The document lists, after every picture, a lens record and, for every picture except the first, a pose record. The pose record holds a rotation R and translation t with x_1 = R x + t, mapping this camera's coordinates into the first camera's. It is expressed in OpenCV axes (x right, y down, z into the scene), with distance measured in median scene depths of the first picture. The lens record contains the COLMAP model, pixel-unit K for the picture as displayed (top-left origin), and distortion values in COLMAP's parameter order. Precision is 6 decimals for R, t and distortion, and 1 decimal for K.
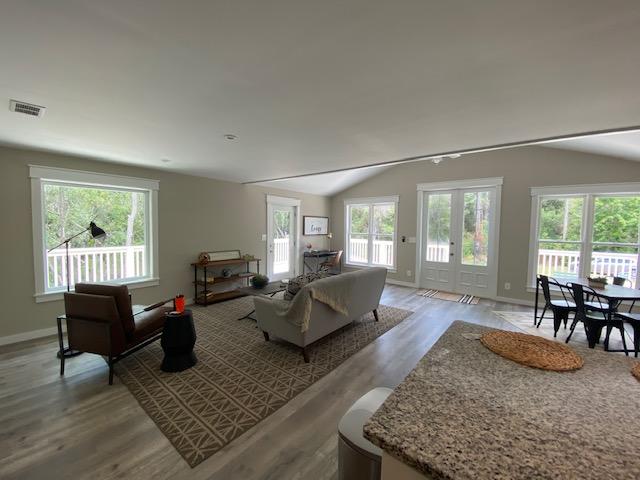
lens RADIAL K [[259.7, 0, 318.7], [0, 259.7, 240.4], [0, 0, 1]] dist [0.019893, -0.020196]
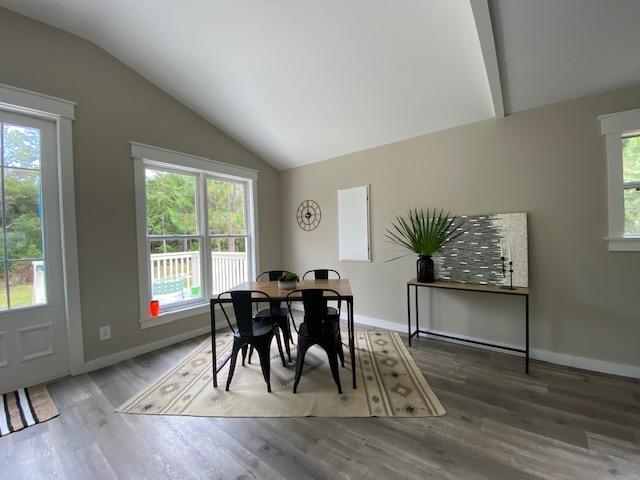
lens RADIAL K [[259.7, 0, 318.7], [0, 259.7, 240.4], [0, 0, 1]] dist [0.019893, -0.020196]
pose [[-0.016349, -0.032414, 0.999341, 0.235617], [0.082776, 0.996000, 0.033659, 0.019177], [-0.996434, 0.083272, -0.013600, 0.598889]]
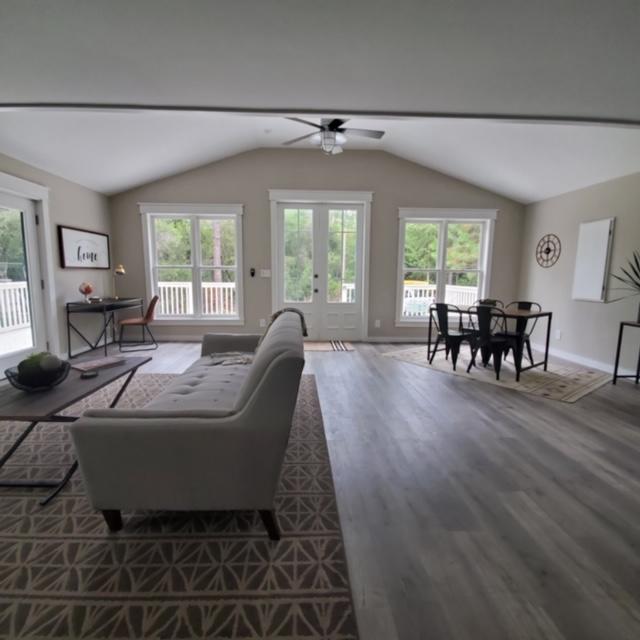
lens RADIAL K [[338.9, 0, 308.6], [0, 338.9, 317.2], [0, 0, 1]] dist [0.002114, -0.000456]
pose [[0.759629, -0.091433, 0.643898, -0.167650], [0.037968, 0.994614, 0.096443, 0.038453], [-0.649248, -0.048814, 0.759009, 0.305031]]
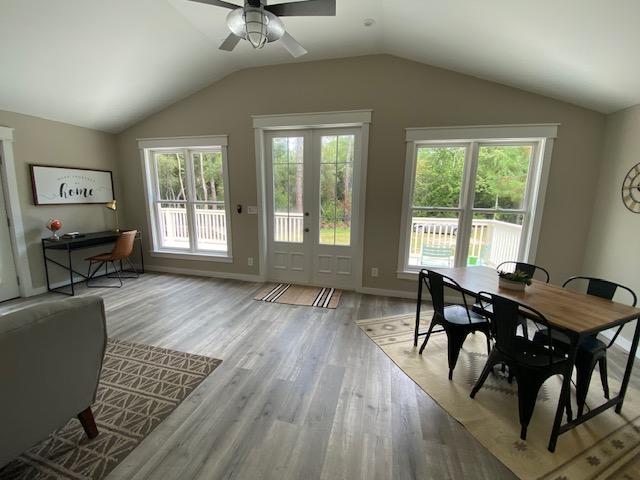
lens RADIAL K [[259.7, 0, 318.7], [0, 259.7, 240.4], [0, 0, 1]] dist [0.019893, -0.020196]
pose [[0.907137, -0.070874, 0.414825, 0.296285], [0.019729, 0.991795, 0.126309, -0.005351], [-0.420374, -0.106395, 0.901092, 0.438021]]
